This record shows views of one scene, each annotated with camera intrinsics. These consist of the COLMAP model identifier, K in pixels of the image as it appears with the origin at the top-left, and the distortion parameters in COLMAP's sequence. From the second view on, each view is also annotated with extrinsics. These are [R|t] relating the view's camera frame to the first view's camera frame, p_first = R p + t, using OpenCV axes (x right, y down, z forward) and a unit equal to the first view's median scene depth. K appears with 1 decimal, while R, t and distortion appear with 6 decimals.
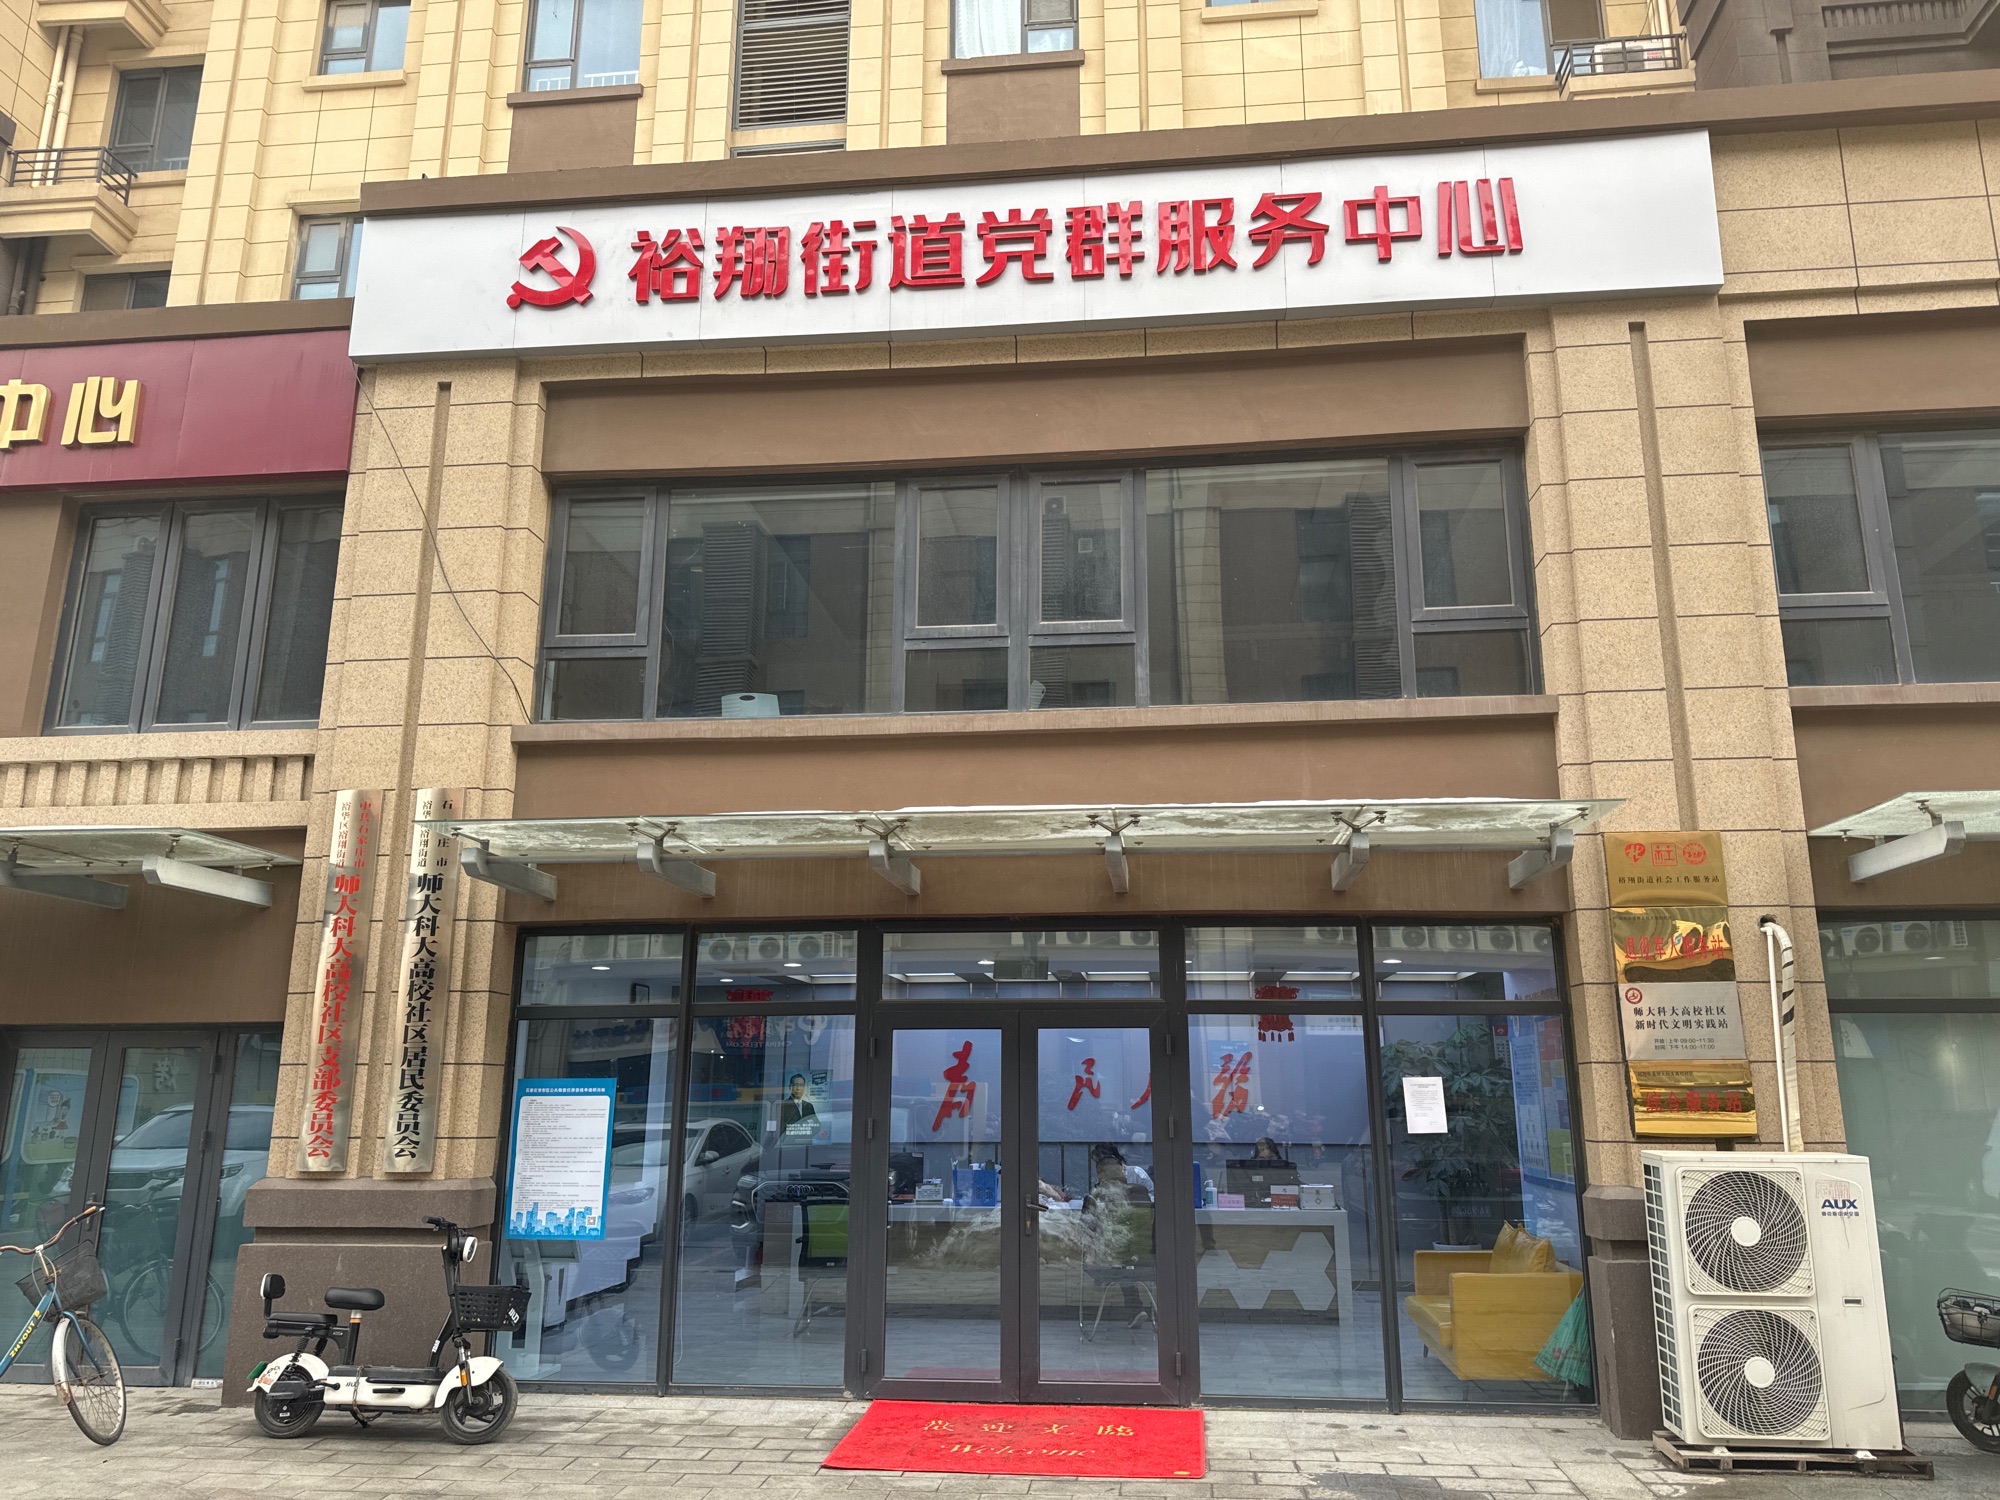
lens RADIAL K [[1378.9, 0, 1001.1], [0, 1378.9, 760.5], [0, 0, 1]] dist [0.002731, -0.004711]
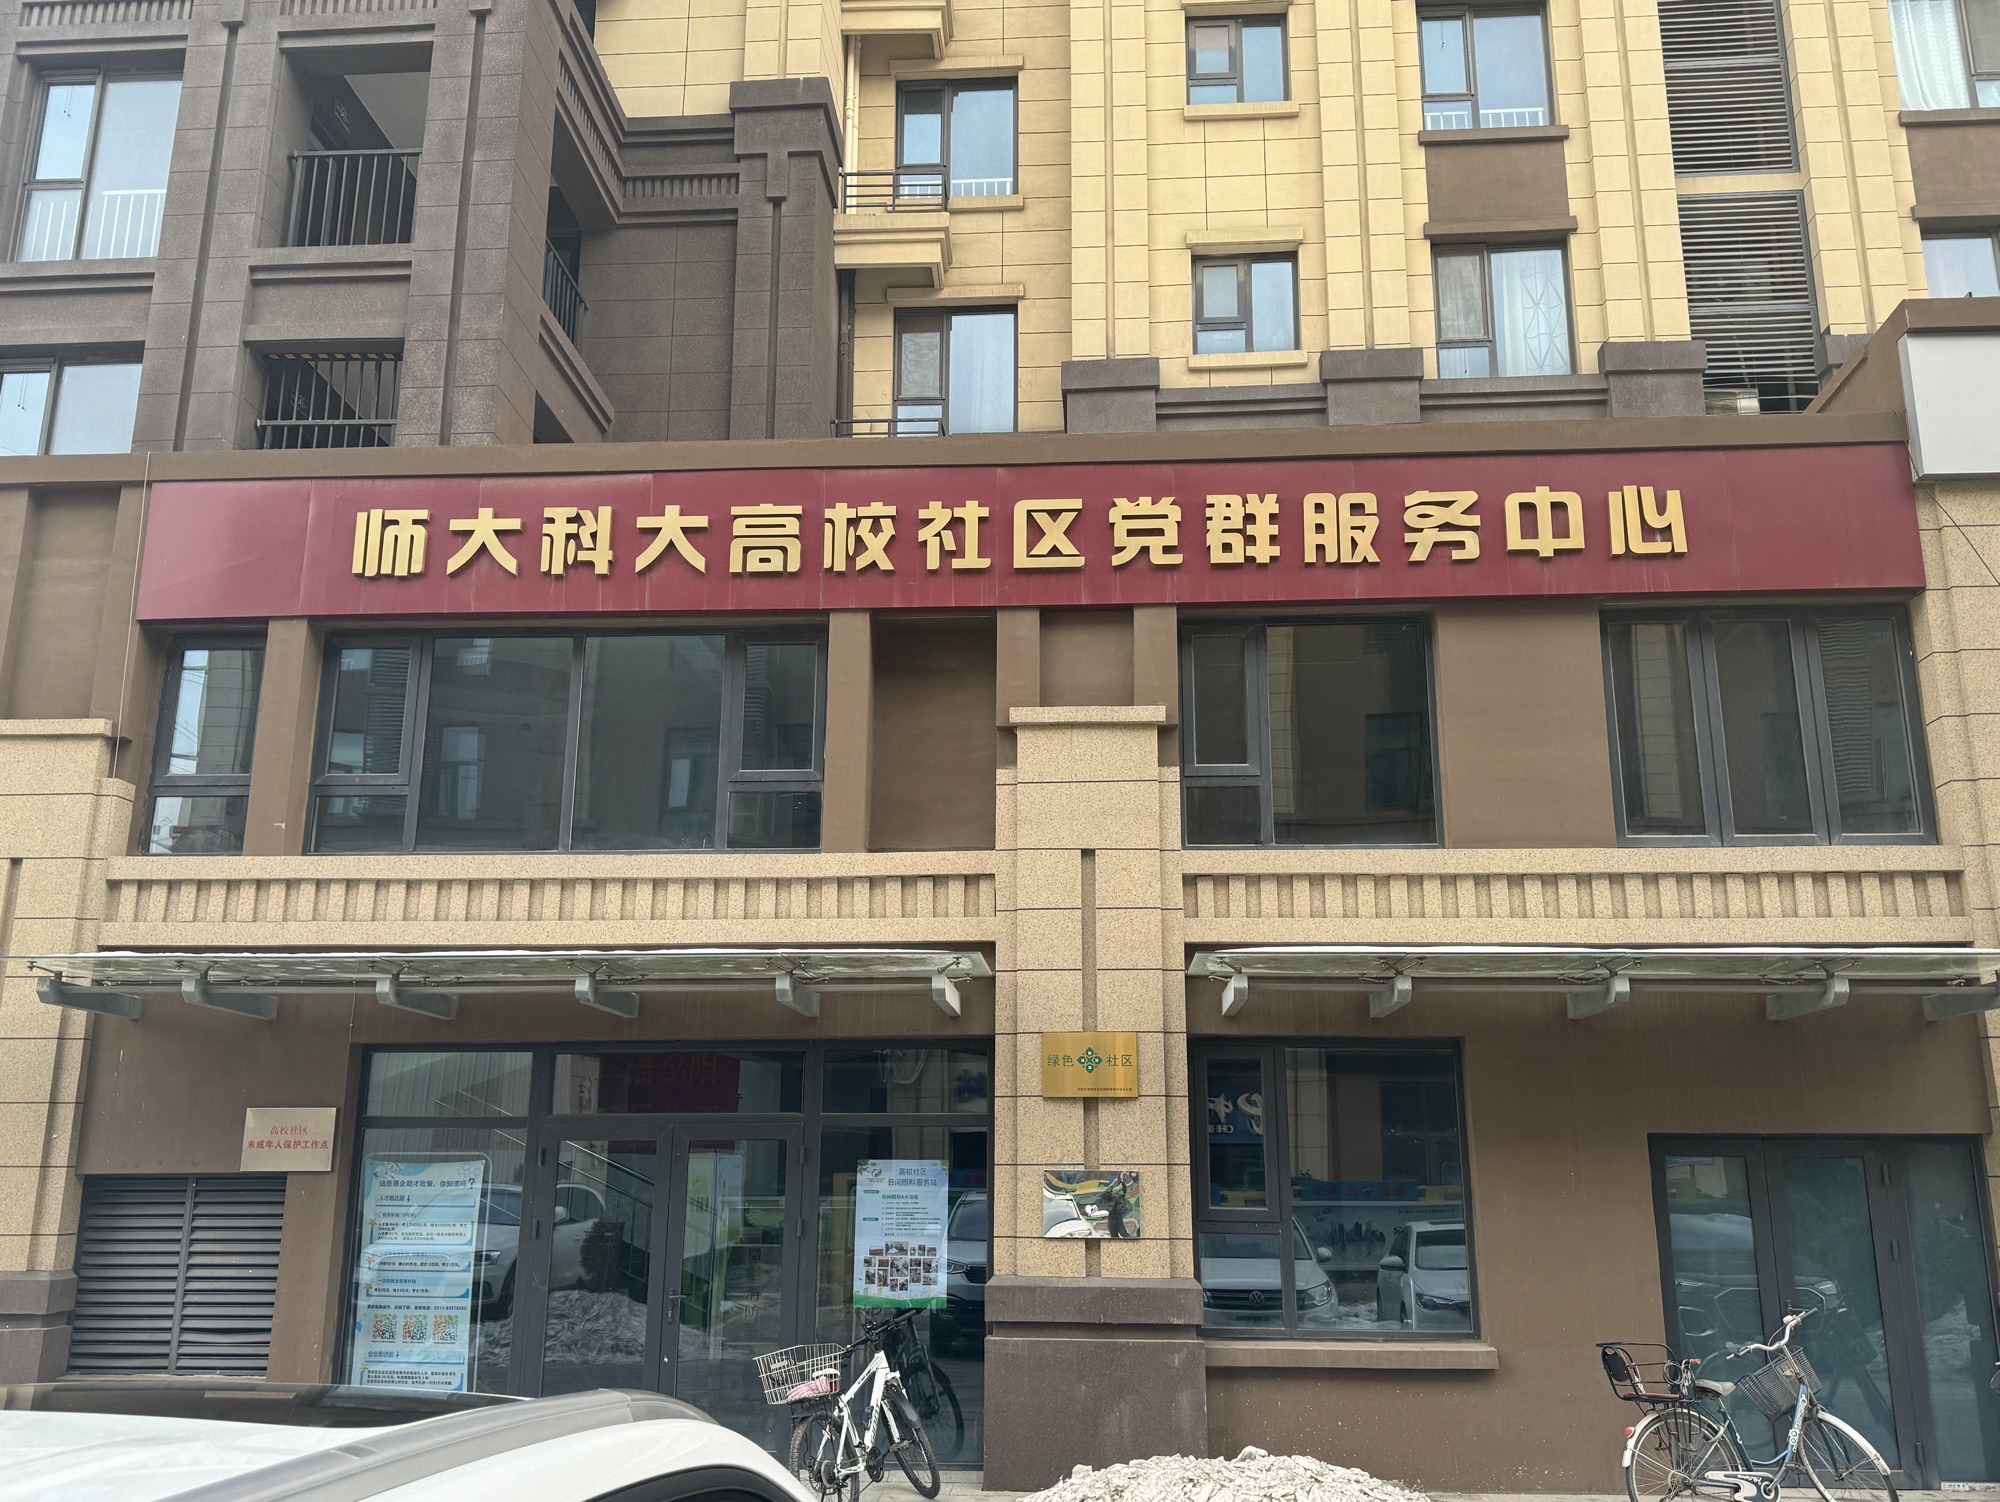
lens RADIAL K [[1787.1, 0, 1001.1], [0, 1787.1, 742.1], [0, 0, 1]] dist [-0.017154, 0.011391]
pose [[0.999211, 0.011221, 0.038109, -0.686482], [-0.009213, 0.998580, -0.052476, -0.012678], [-0.038644, 0.052083, 0.997895, -0.153682]]
